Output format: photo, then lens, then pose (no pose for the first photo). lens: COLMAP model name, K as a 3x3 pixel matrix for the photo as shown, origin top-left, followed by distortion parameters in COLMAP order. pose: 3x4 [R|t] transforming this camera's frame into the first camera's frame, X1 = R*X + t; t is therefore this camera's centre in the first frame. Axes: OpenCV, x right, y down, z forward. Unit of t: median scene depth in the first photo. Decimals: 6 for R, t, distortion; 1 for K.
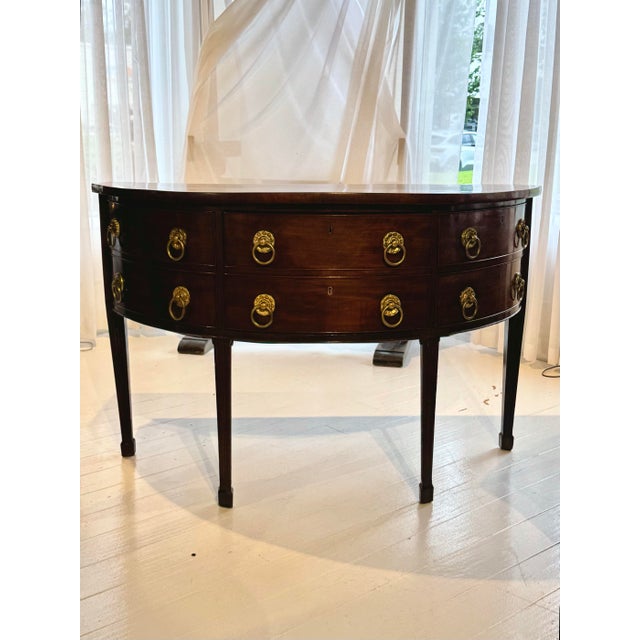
lens RADIAL K [[789.7, 0, 320.0], [0, 789.7, 320.0], [0, 0, 1]] dist [0.245237, -0.554139]
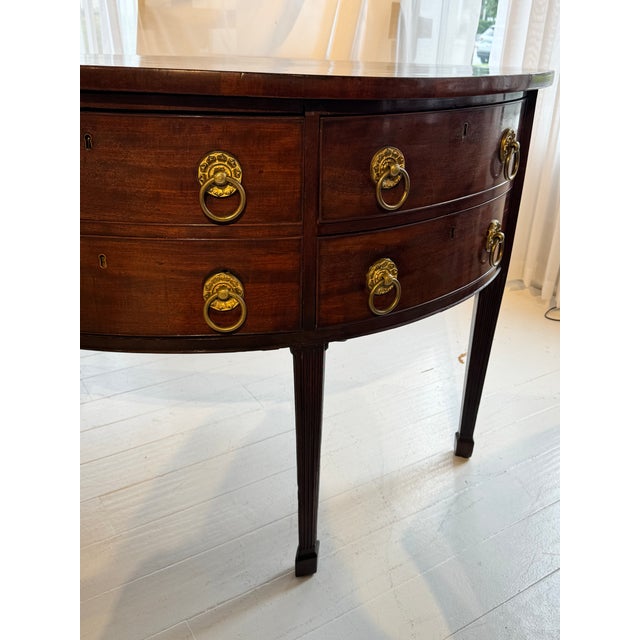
lens RADIAL K [[626.9, 0, 320.0], [0, 626.9, 320.0], [0, 0, 1]] dist [0.080519, -0.012578]
pose [[0.989803, 0.076592, -0.120097, 0.197736], [-0.049999, 0.976301, 0.210564, -0.089046], [0.133378, -0.202412, 0.970175, 0.560836]]
